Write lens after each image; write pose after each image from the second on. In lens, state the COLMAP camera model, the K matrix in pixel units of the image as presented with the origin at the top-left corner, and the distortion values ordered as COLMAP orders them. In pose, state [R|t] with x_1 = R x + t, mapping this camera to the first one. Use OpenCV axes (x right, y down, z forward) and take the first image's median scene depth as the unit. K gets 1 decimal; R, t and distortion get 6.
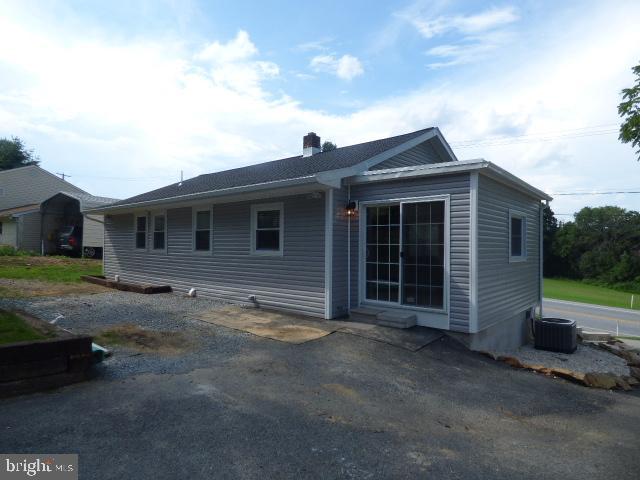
lens RADIAL K [[380.8, 0, 320.0], [0, 380.8, 240.0], [0, 0, 1]] dist [-0.007687, -0.002029]
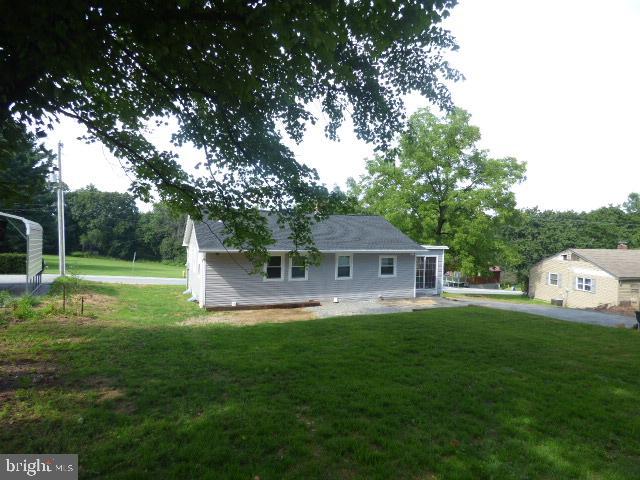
lens RADIAL K [[380.8, 0, 320.0], [0, 380.8, 240.0], [0, 0, 1]] dist [-0.007687, -0.002029]
pose [[0.421485, -0.015034, 0.906711, -2.402940], [-0.035408, 0.998827, 0.033020, -0.246280], [-0.906144, -0.046022, 0.420458, 0.388343]]
